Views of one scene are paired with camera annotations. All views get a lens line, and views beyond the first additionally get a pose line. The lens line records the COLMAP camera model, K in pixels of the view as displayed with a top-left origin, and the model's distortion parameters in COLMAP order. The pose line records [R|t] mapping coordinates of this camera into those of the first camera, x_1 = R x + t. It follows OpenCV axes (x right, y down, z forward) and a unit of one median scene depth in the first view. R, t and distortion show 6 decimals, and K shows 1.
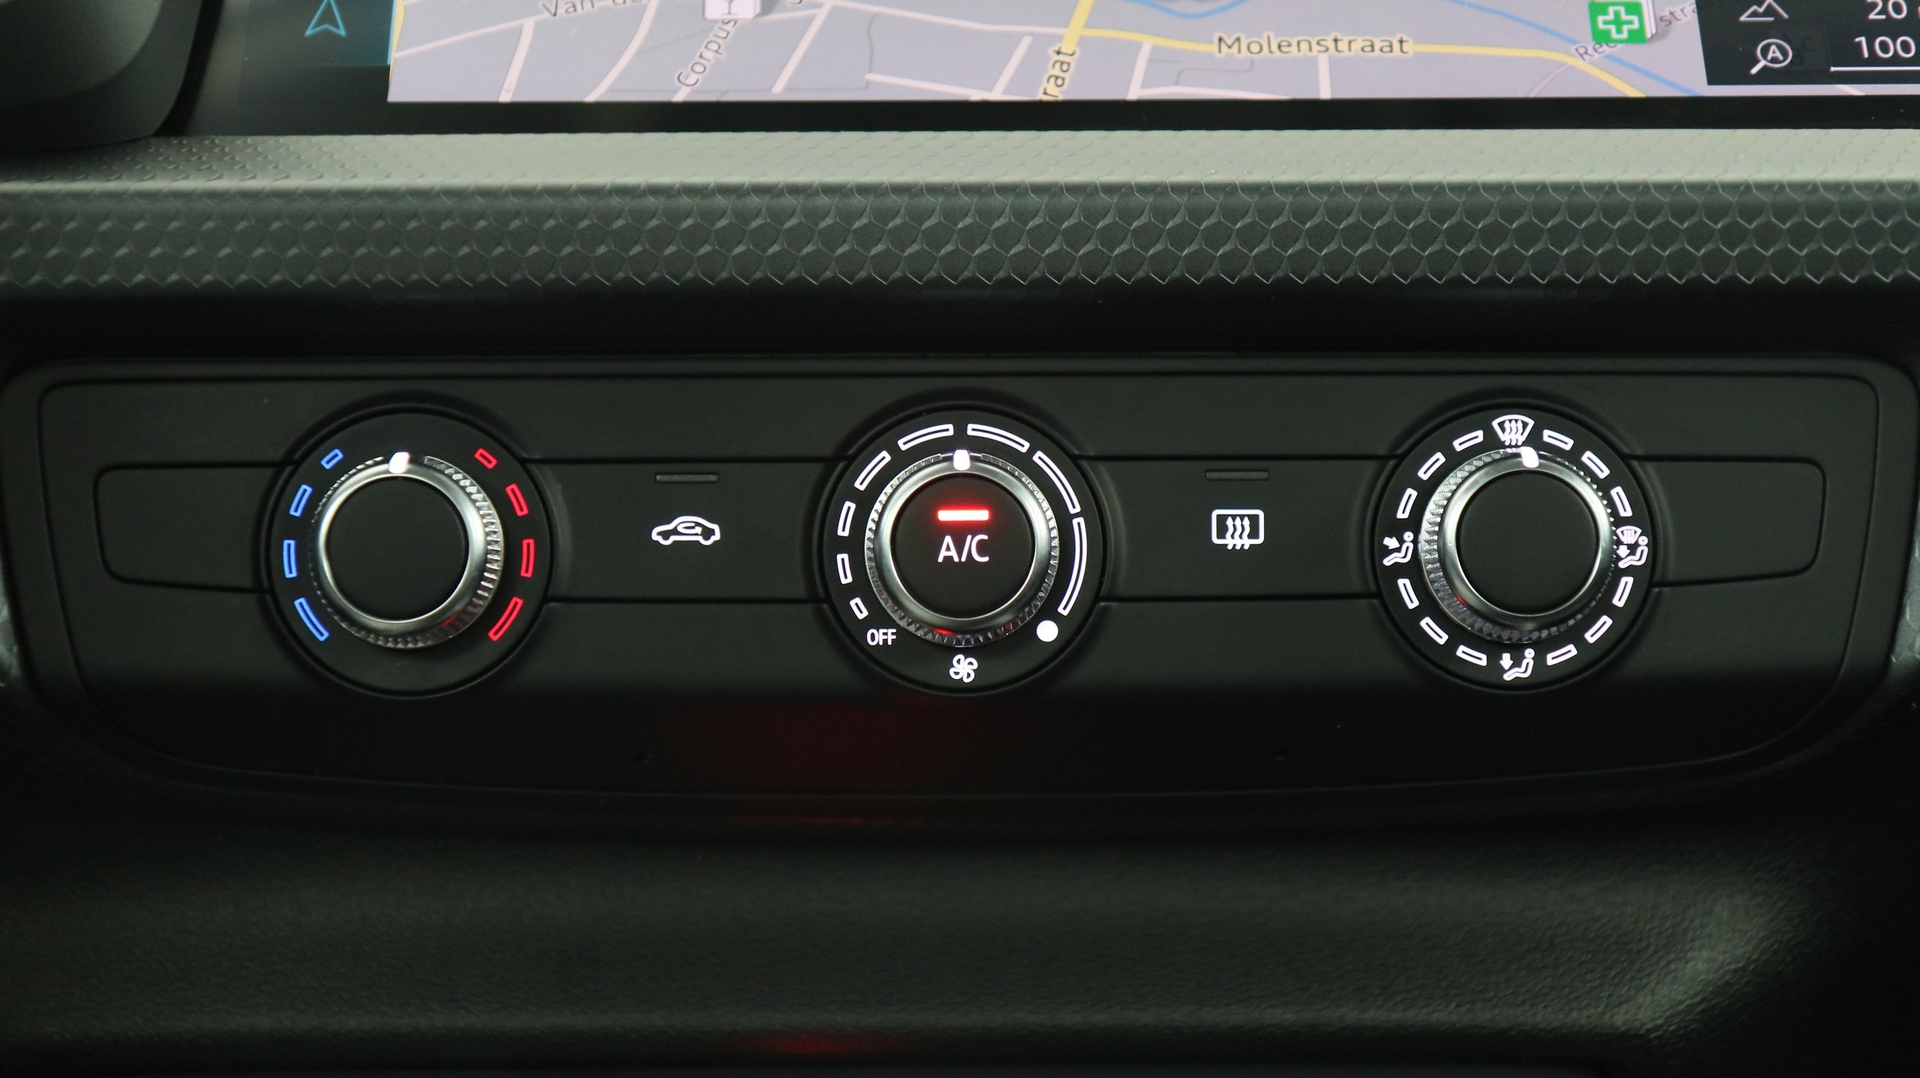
lens RADIAL K [[3822.9, 0, 952.6], [0, 3822.9, 538.2], [0, 0, 1]] dist [0.008660, 0.000000]
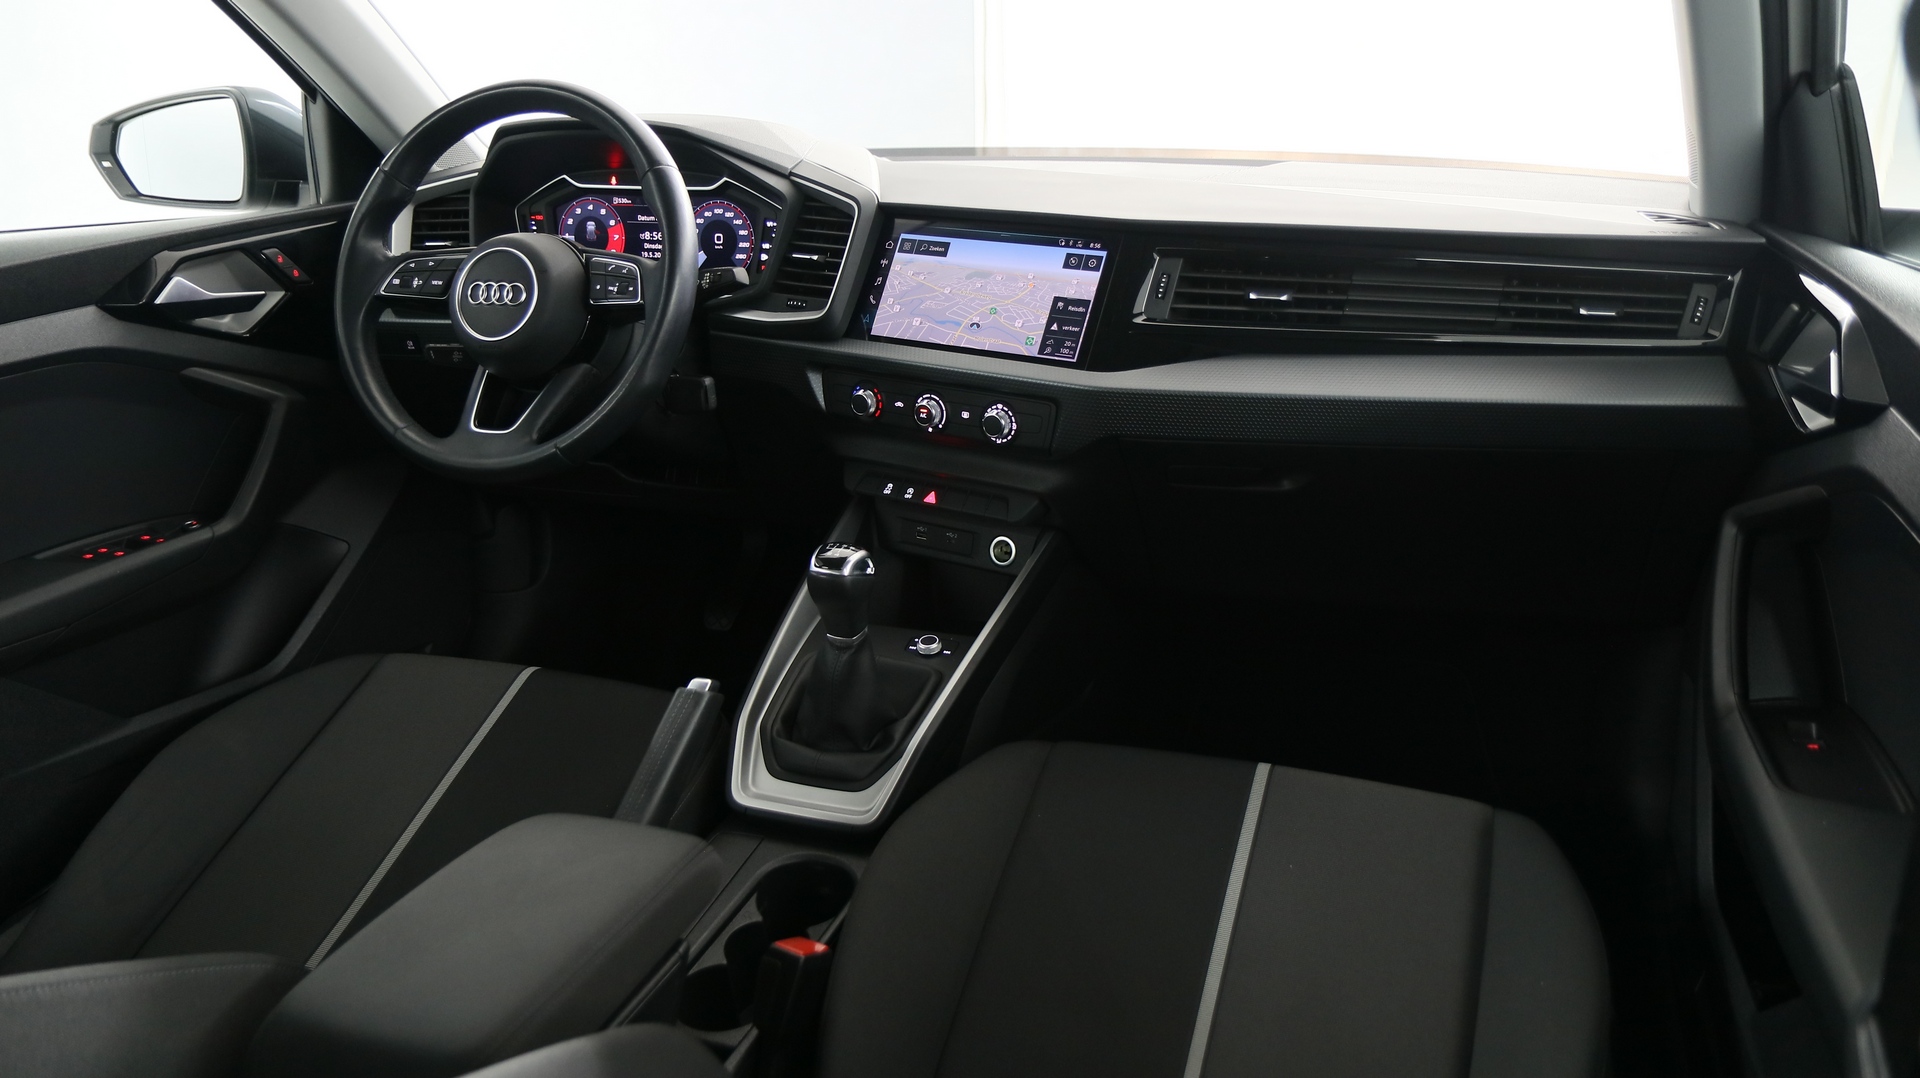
lens RADIAL K [[1473.3, 0, 954.3], [0, 1473.3, 548.6], [0, 0, 1]] dist [-0.018475, 0.023065]
pose [[0.828569, 0.188845, -0.527078, 1.482242], [0.001540, 0.940628, 0.339436, -0.667535], [0.559885, -0.282058, 0.779084, -1.114045]]
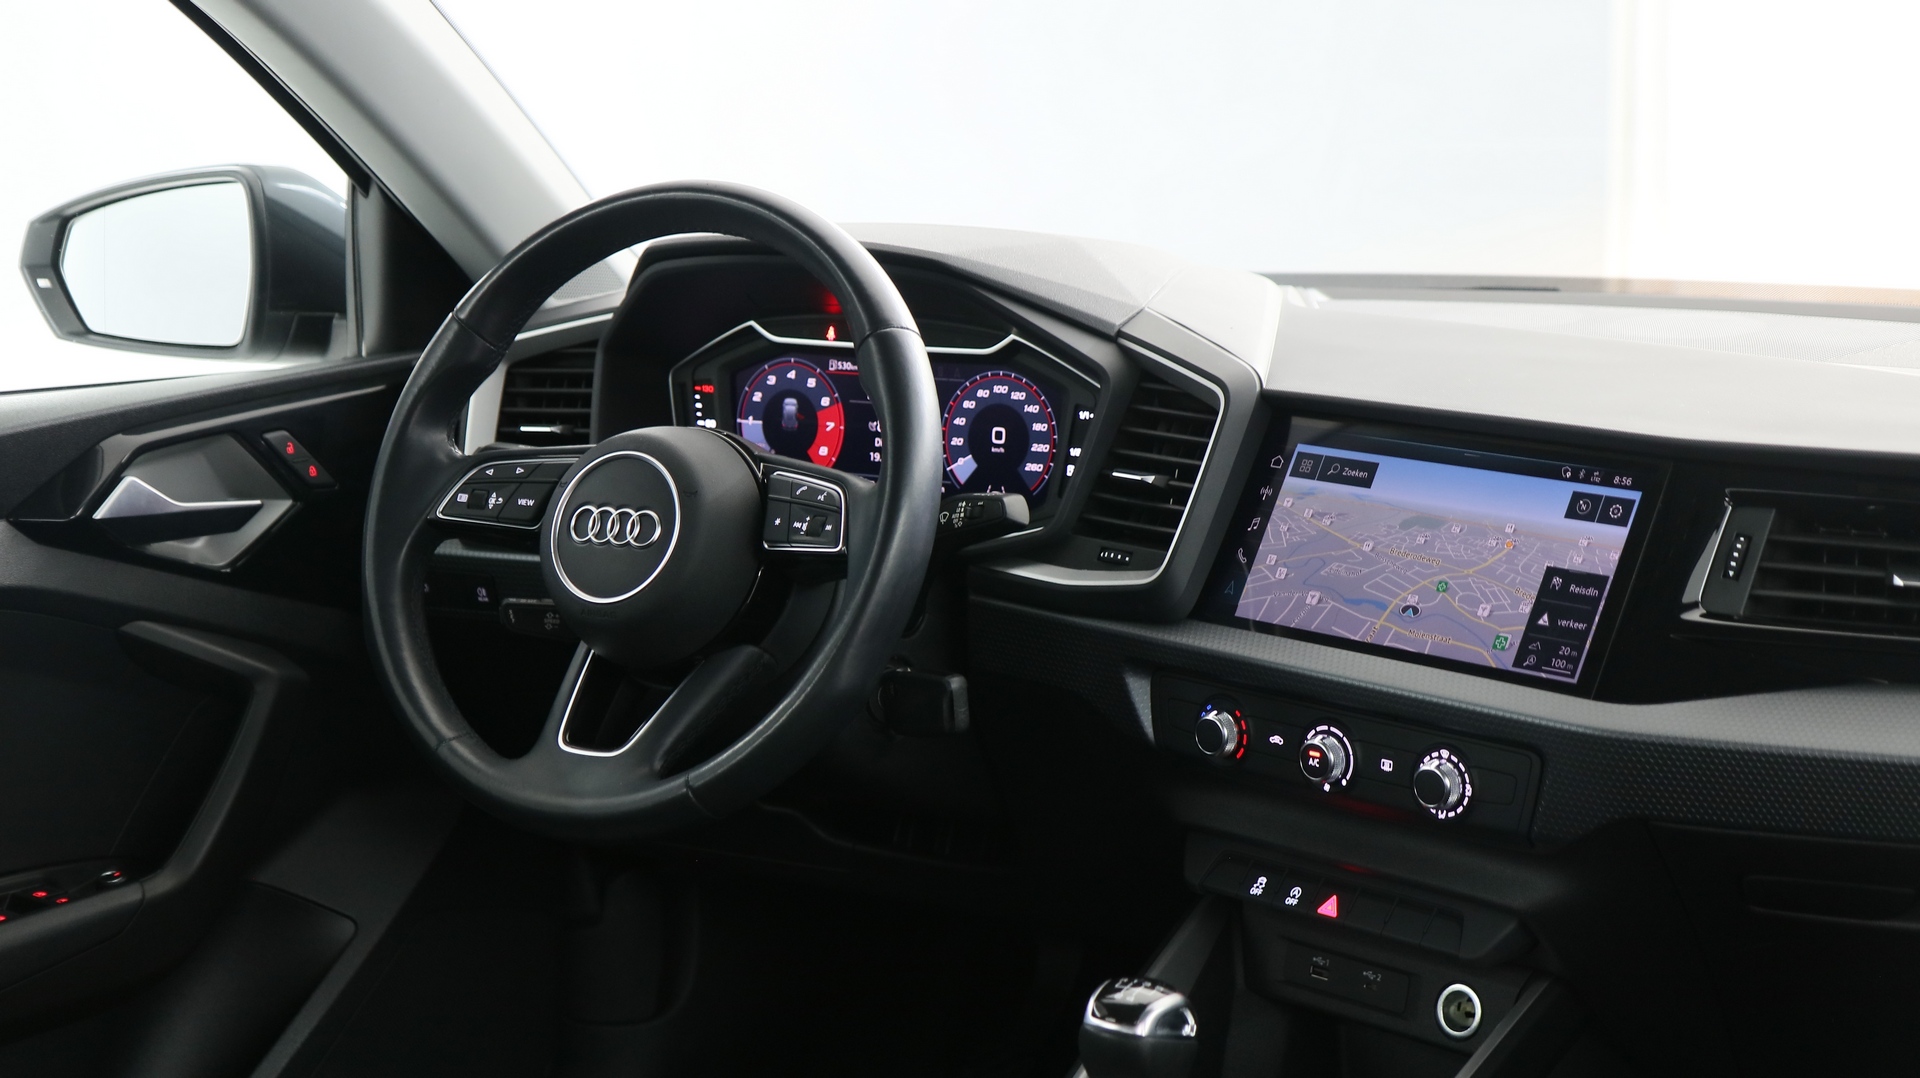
lens RADIAL K [[3004.0, 0, 971.1], [0, 3004.0, 572.2], [0, 0, 1]] dist [0.016356, 0.000000]
pose [[0.693183, 0.145402, -0.705943, 1.898918], [0.009068, 0.977604, 0.210259, -0.835521], [0.720704, -0.152149, 0.676340, -1.323941]]
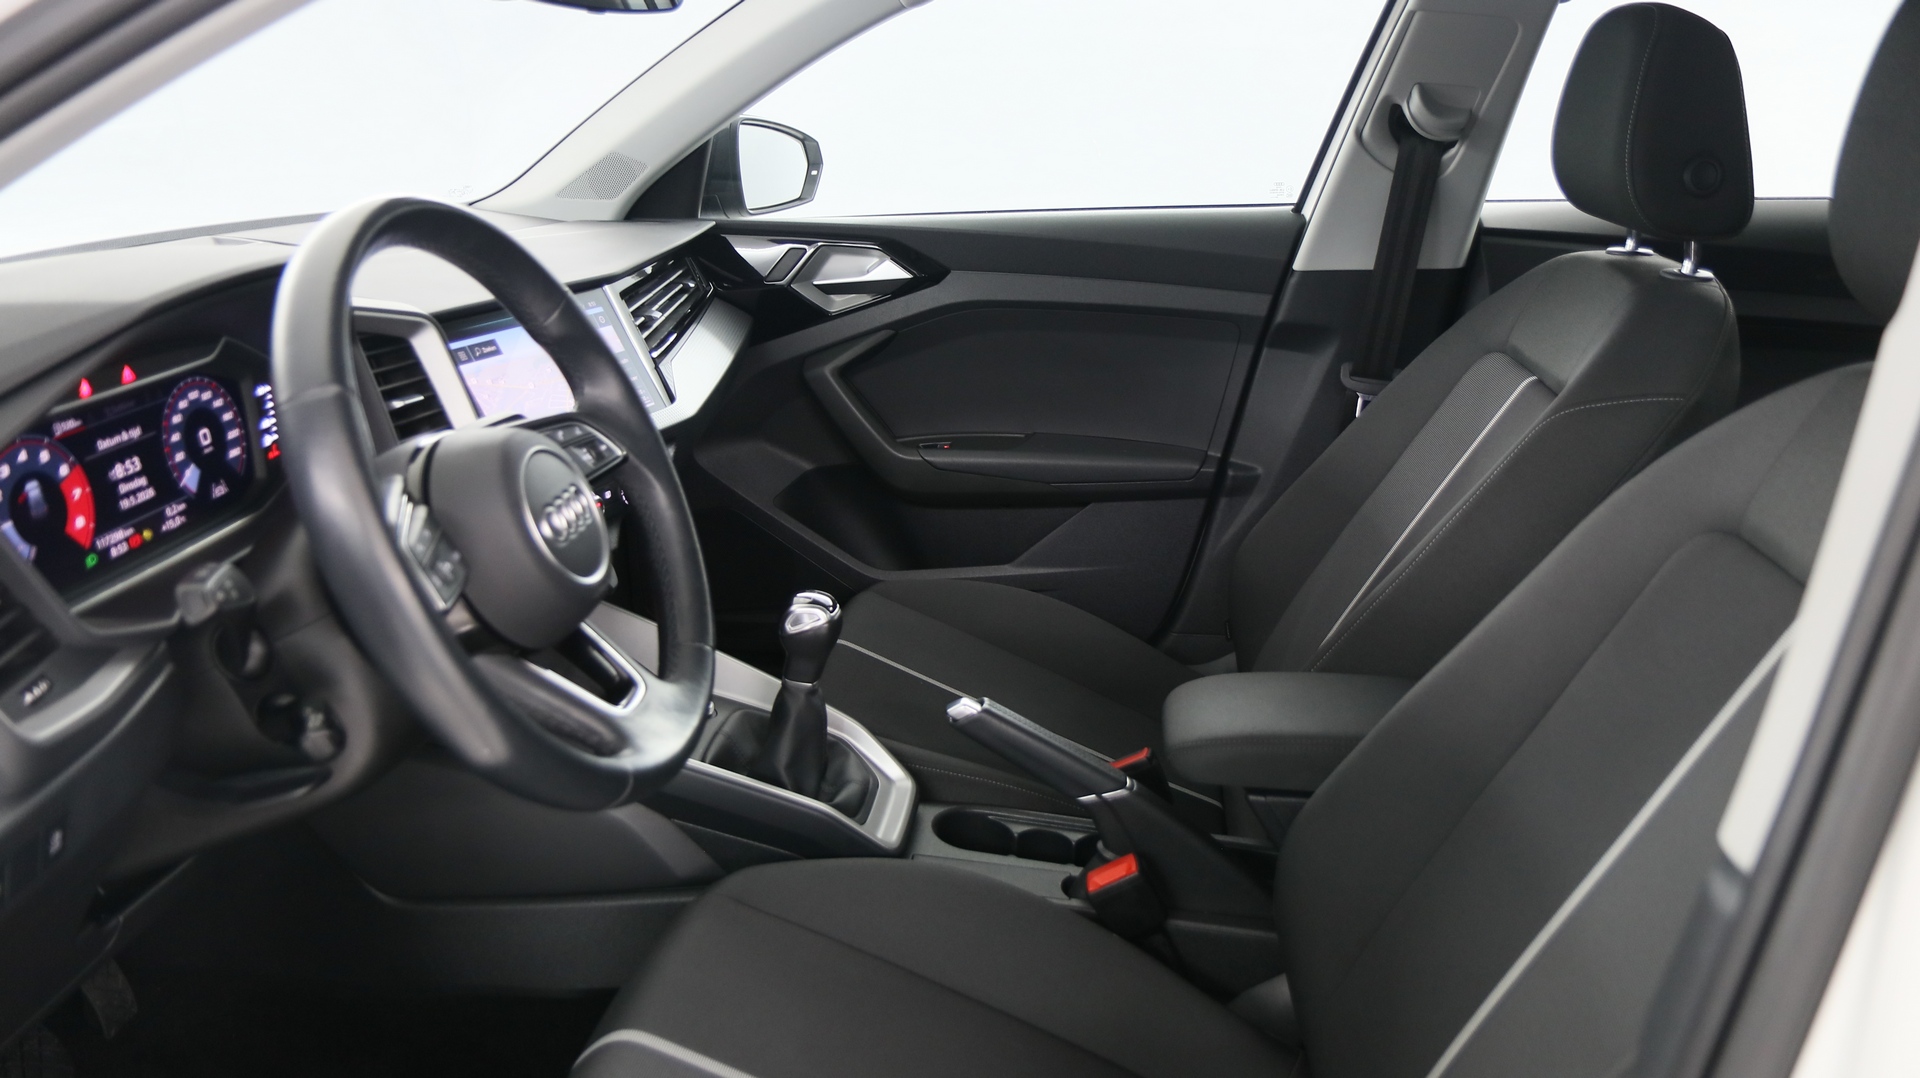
lens RADIAL K [[1473.3, 0, 953.0], [0, 1473.3, 526.9], [0, 0, 1]] dist [-0.018475, 0.023065]
pose [[0.349183, -0.266962, 0.898222, -2.004816], [-0.018594, 0.956396, 0.291480, -0.699351], [-0.936870, -0.118482, 0.328993, -0.392671]]
